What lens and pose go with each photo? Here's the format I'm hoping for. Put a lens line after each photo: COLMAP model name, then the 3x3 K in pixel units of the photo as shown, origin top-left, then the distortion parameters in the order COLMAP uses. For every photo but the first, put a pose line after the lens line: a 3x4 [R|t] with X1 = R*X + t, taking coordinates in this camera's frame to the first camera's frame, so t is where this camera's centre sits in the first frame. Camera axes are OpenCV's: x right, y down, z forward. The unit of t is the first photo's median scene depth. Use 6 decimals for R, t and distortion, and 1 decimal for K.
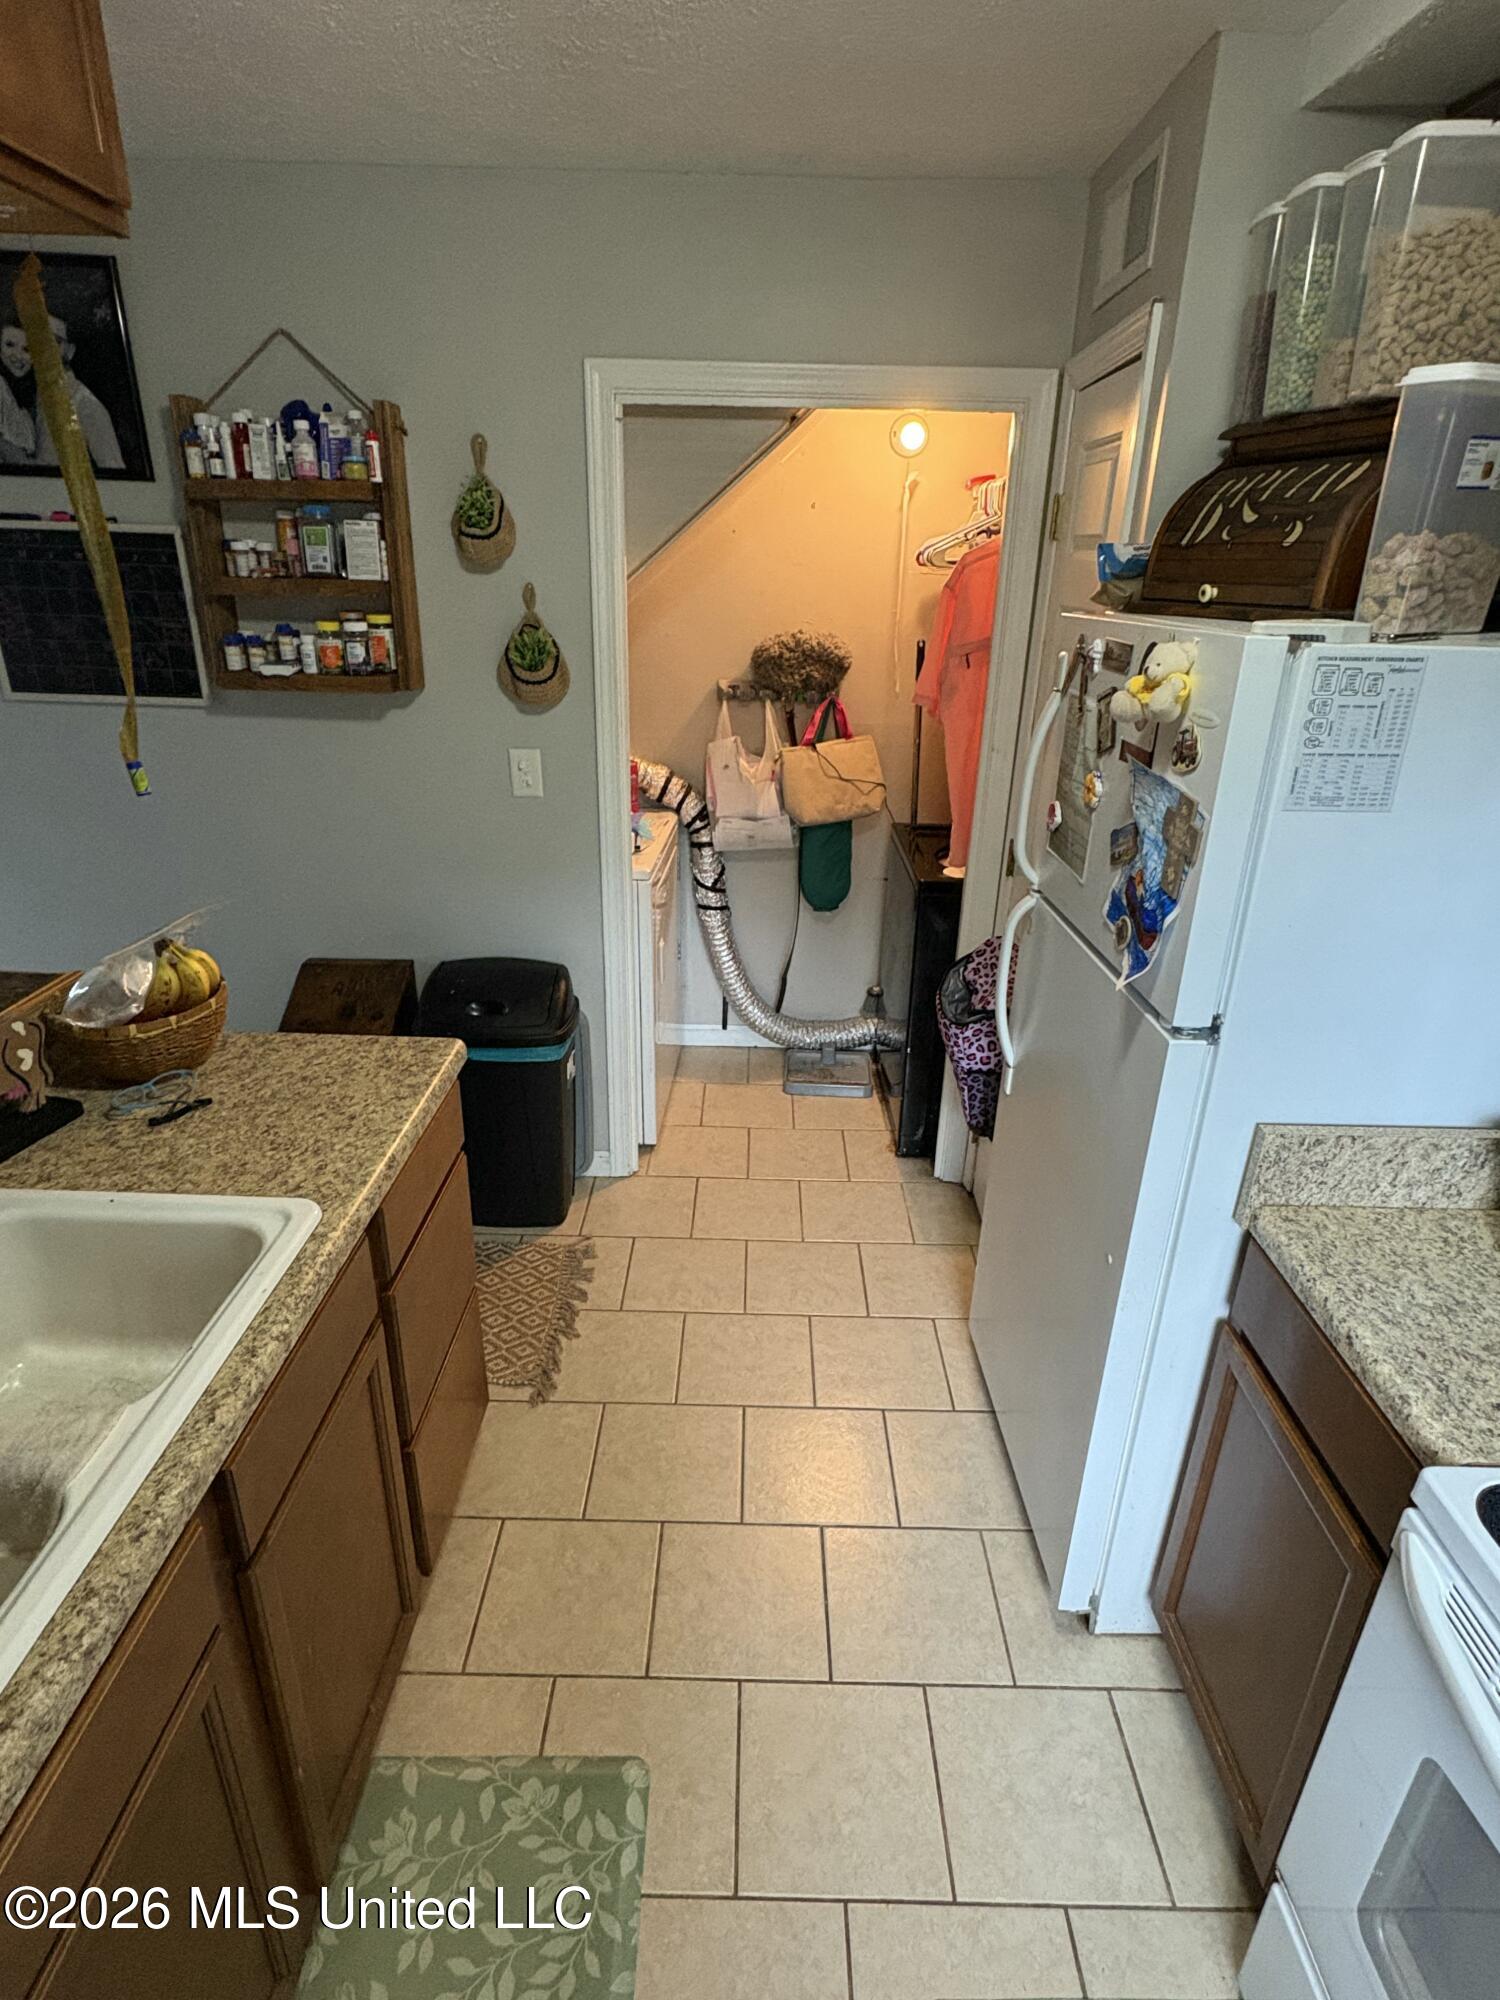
lens RADIAL K [[1041.9, 0, 750.8], [0, 1041.9, 1005.4], [0, 0, 1]] dist [0.000782, -0.000153]
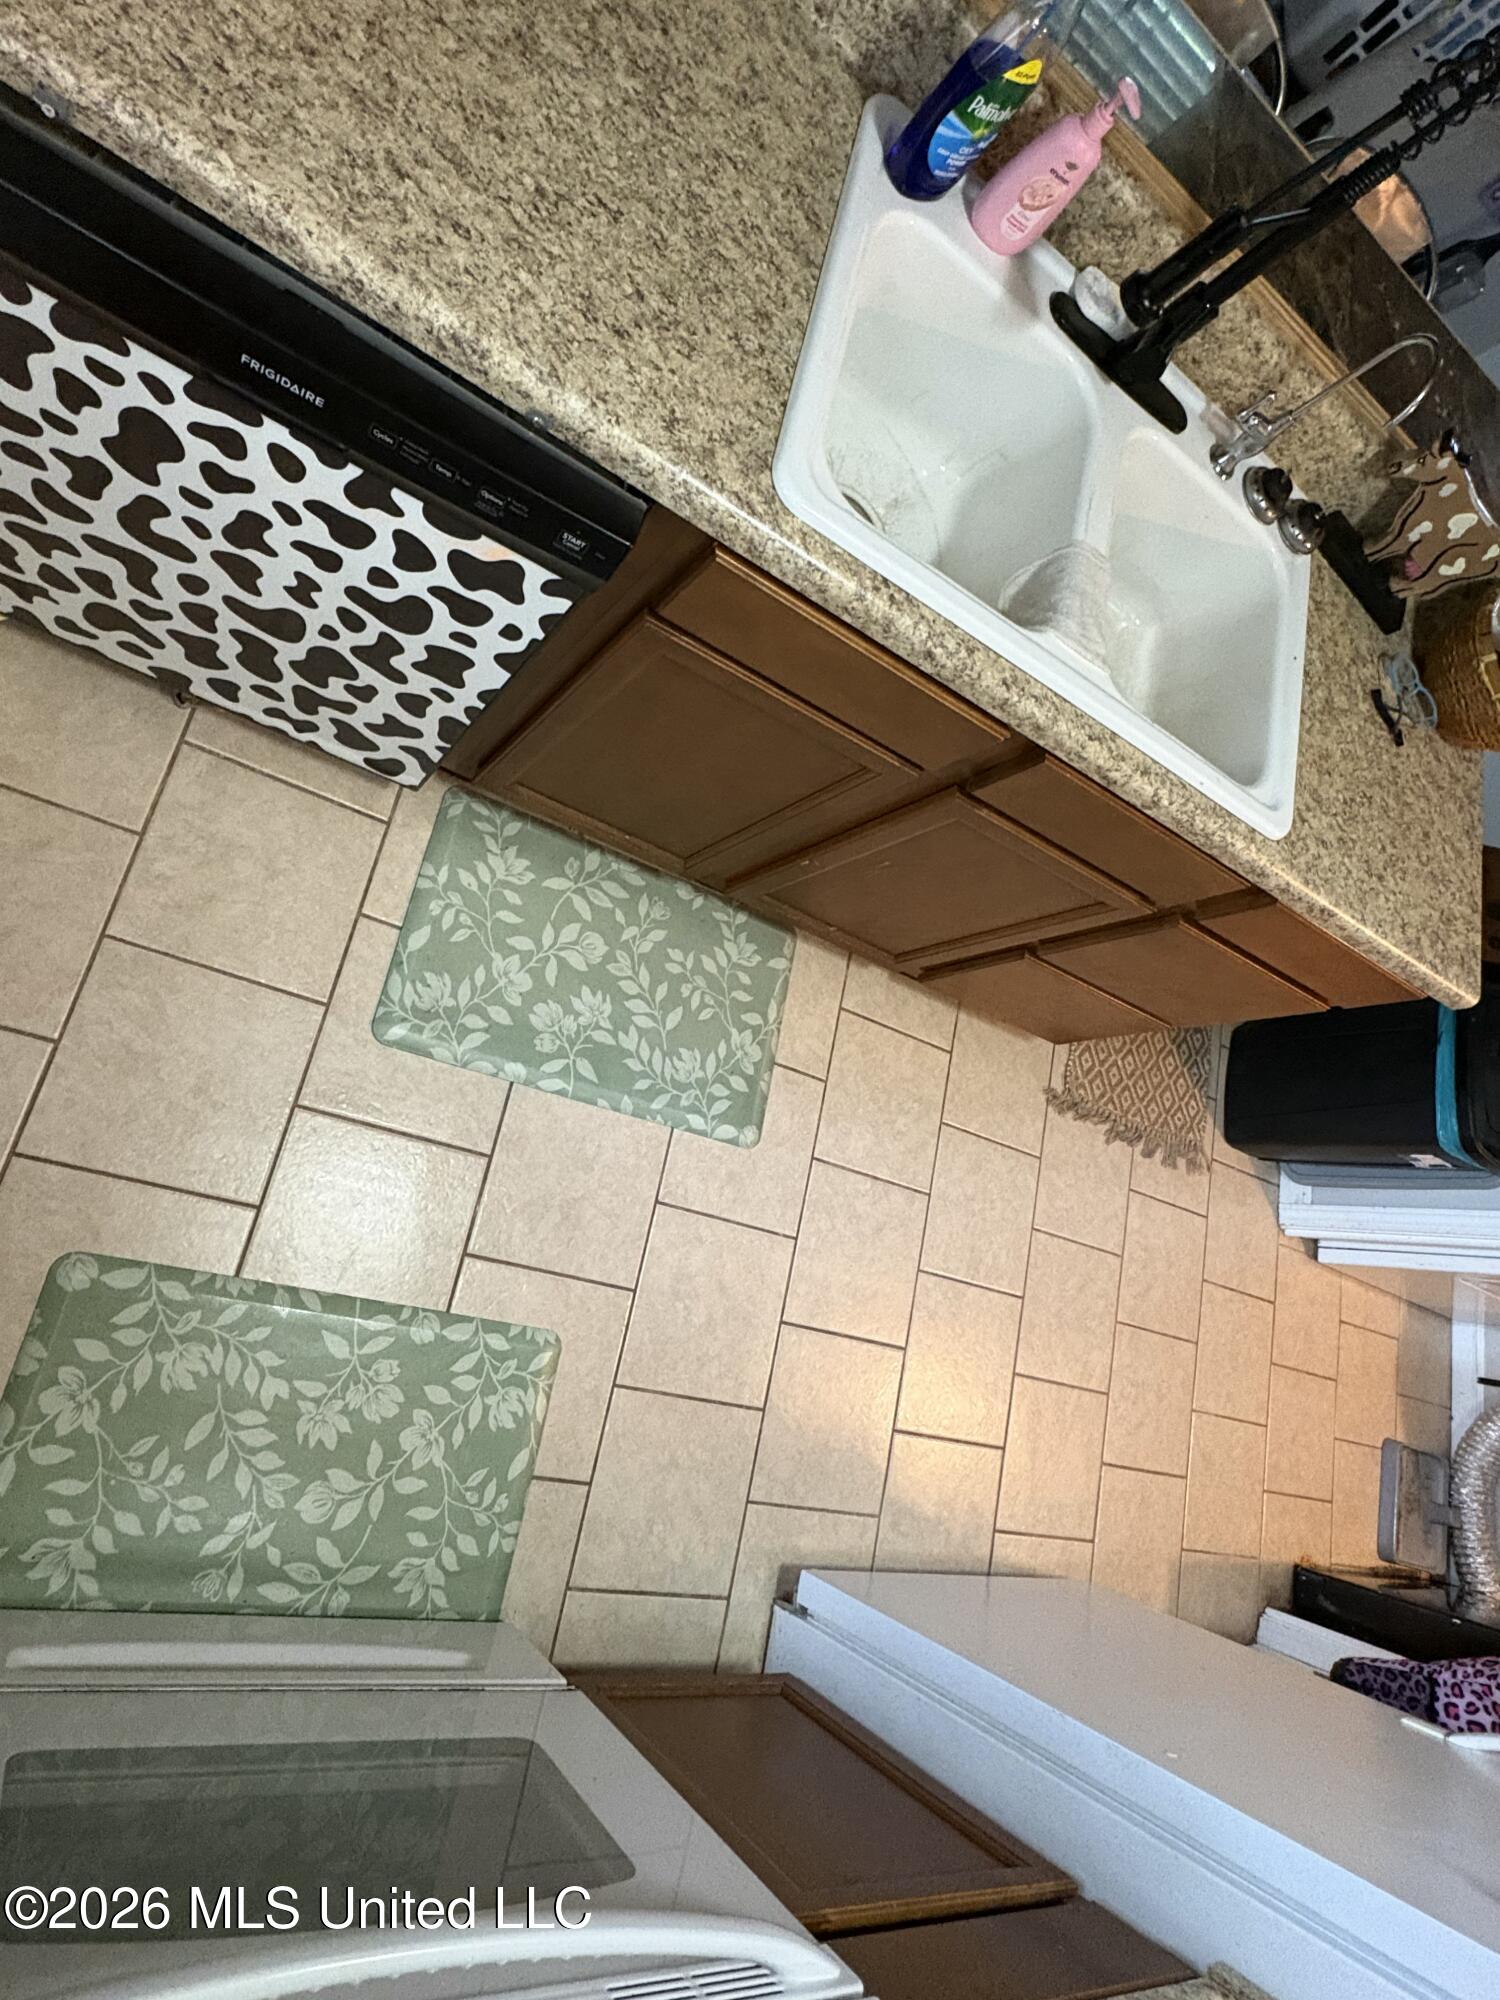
lens RADIAL K [[1041.9, 0, 753.4], [0, 1041.9, 999.7], [0, 0, 1]] dist [0.000782, -0.000153]
pose [[-0.181584, 0.936886, -0.298785, 0.100834], [-0.819911, 0.023508, 0.572008, 0.037318], [0.542930, 0.348845, 0.763894, 0.022852]]
